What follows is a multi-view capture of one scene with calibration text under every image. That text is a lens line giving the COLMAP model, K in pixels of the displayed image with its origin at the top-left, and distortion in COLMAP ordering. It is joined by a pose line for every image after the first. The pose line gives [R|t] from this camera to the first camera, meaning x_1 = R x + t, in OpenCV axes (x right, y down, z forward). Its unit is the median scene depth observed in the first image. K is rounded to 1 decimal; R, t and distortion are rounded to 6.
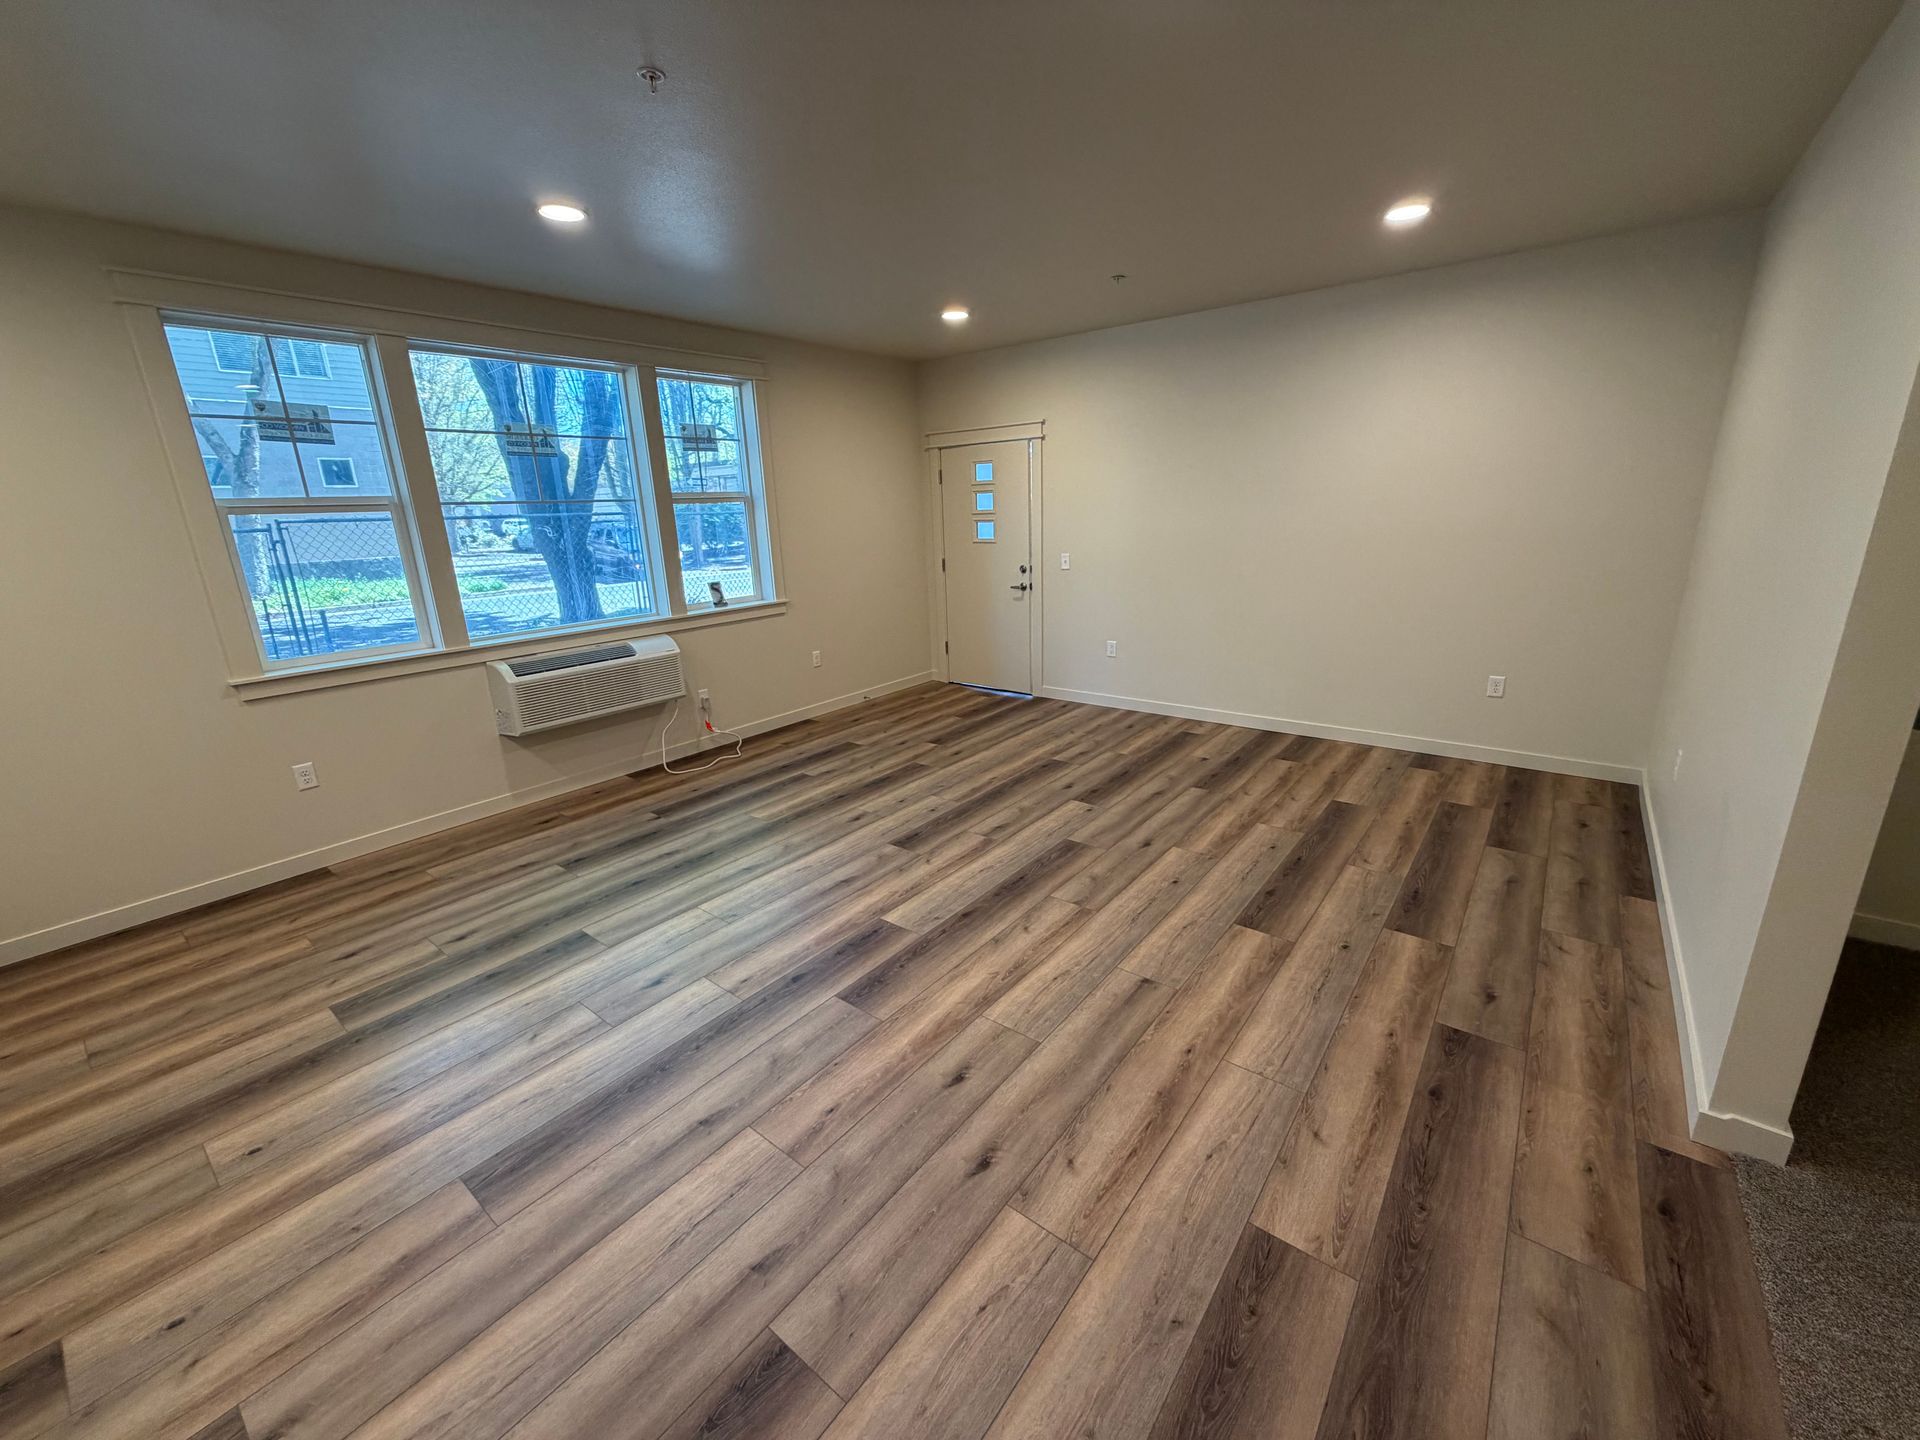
lens RADIAL K [[765.0, 0, 953.3], [0, 765.0, 718.1], [0, 0, 1]] dist [0.000729, -0.000542]
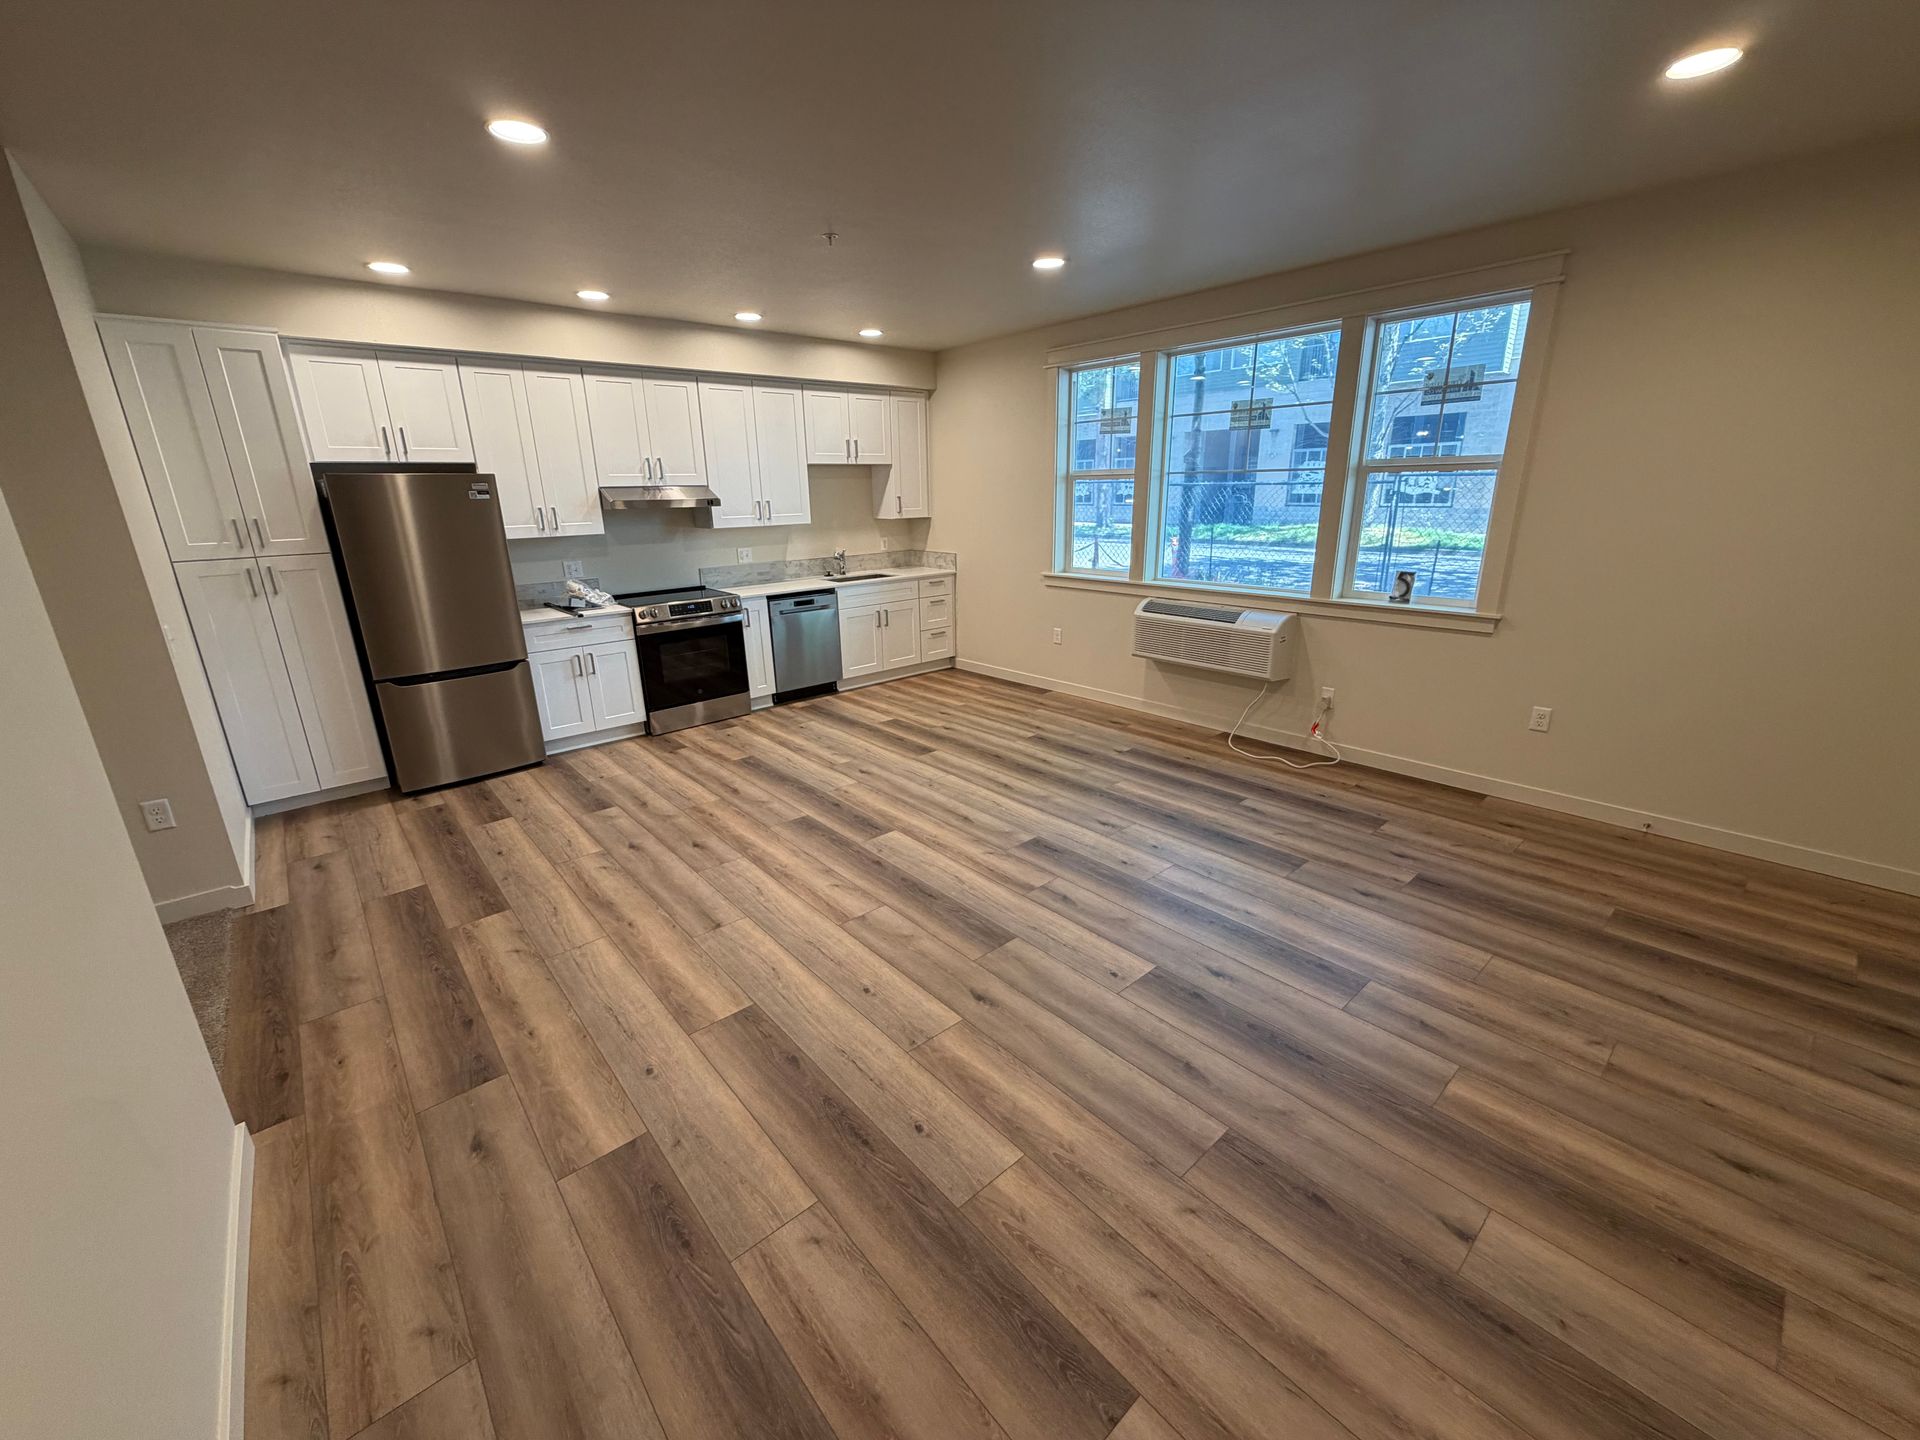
lens RADIAL K [[765.0, 0, 951.9], [0, 765.0, 717.2], [0, 0, 1]] dist [0.000729, -0.000542]
pose [[-0.181612, 0.321520, -0.929323, 0.956347], [-0.239531, 0.902111, 0.358916, -0.360876], [0.953751, 0.287785, -0.086820, 1.113379]]
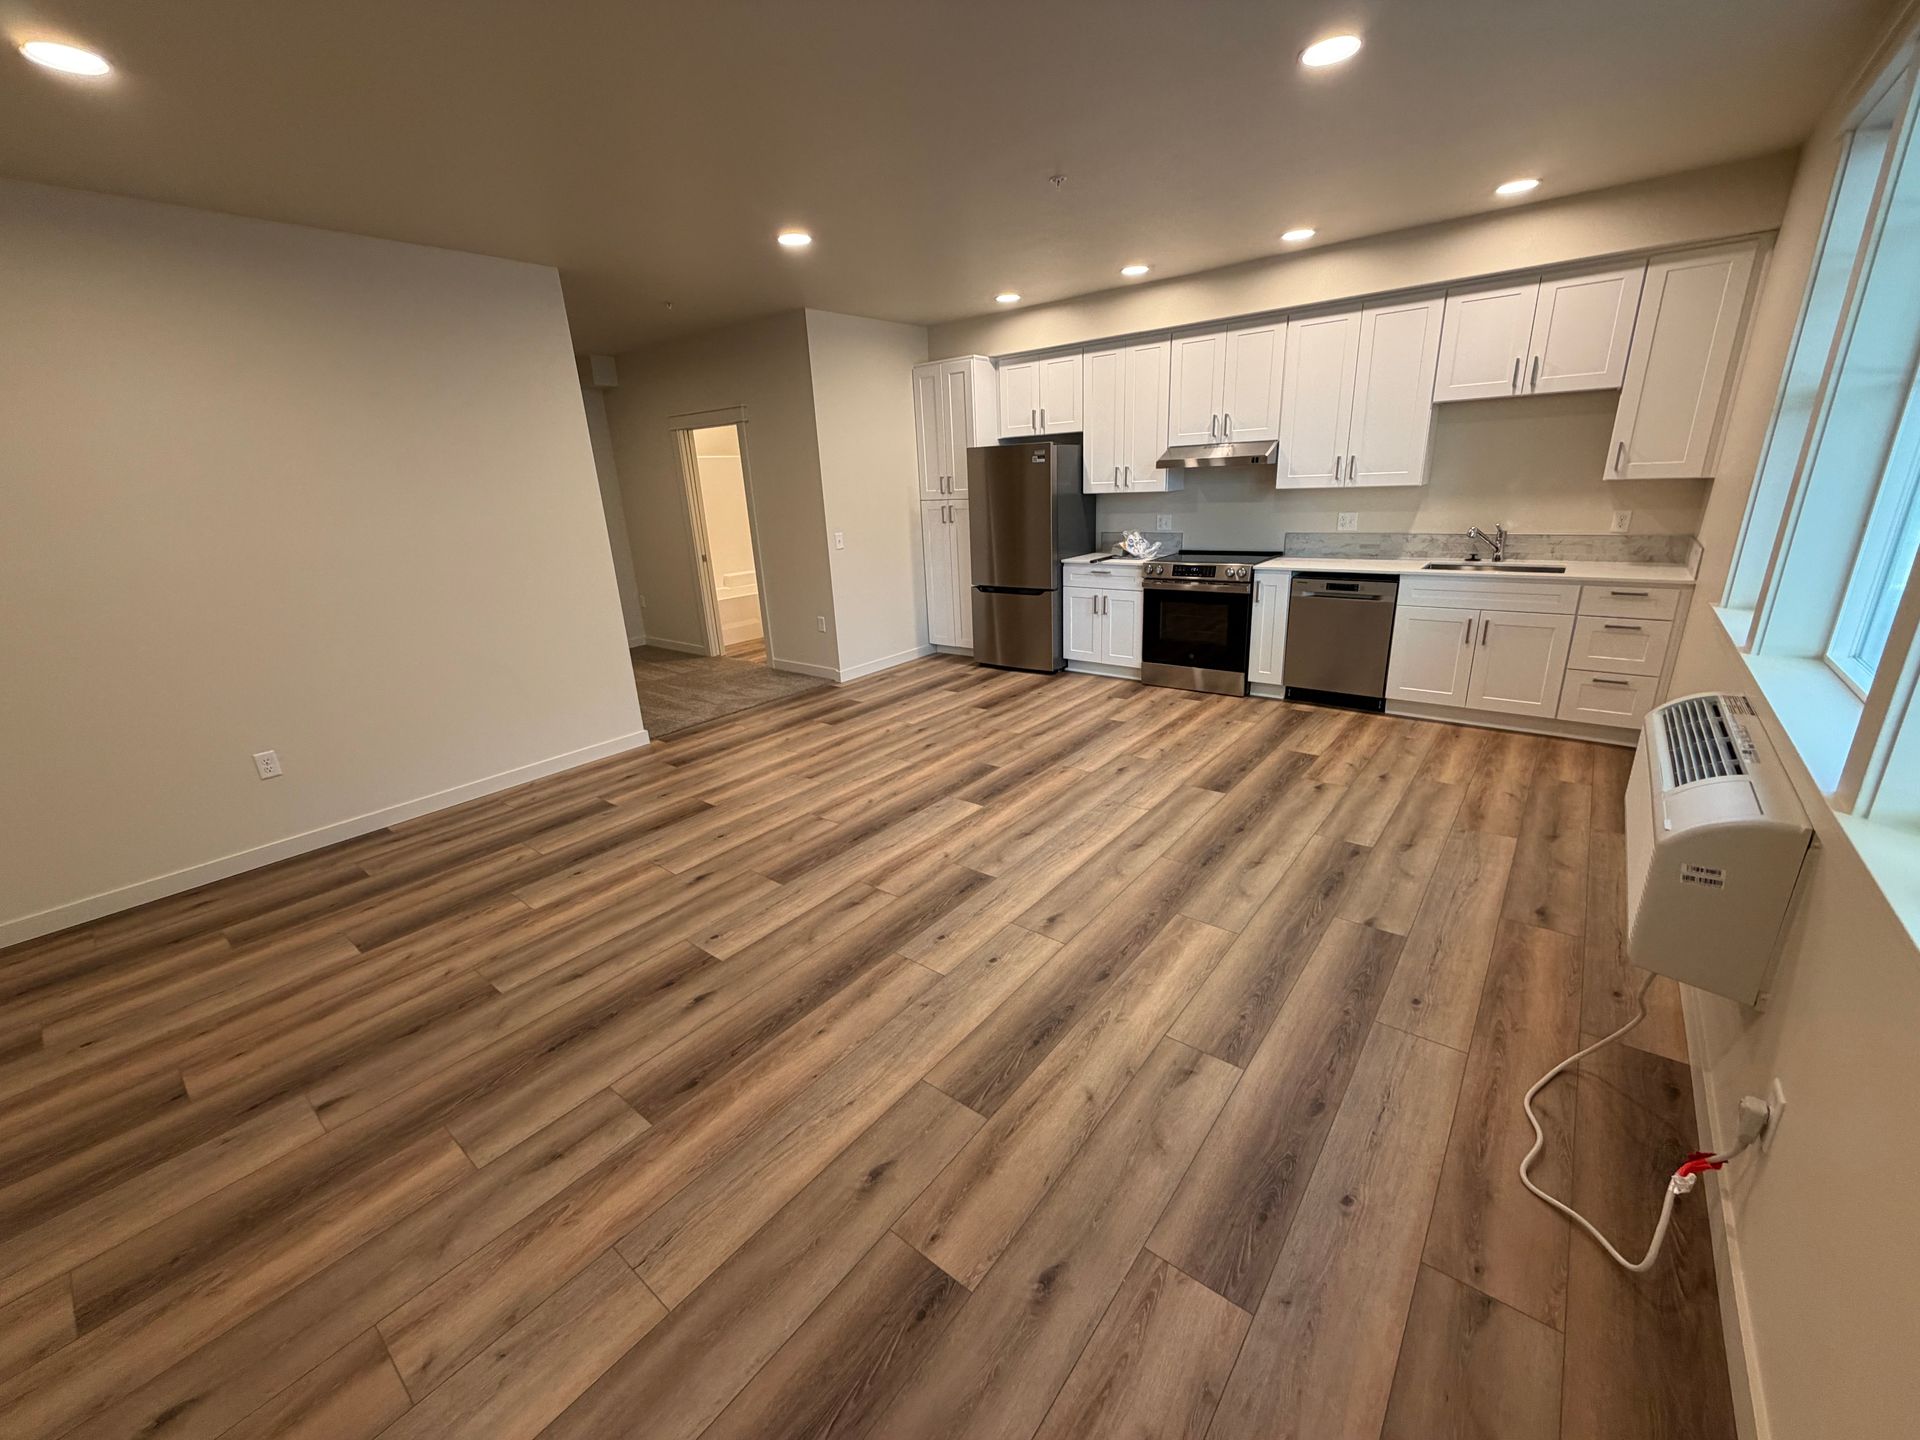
lens RADIAL K [[765.0, 0, 949.9], [0, 765.0, 715.3], [0, 0, 1]] dist [0.000729, -0.000542]
pose [[-0.996376, 0.076573, 0.037025, -0.095081], [0.084330, 0.832679, 0.547297, -0.524338], [0.011078, 0.548436, -0.836119, 1.898865]]
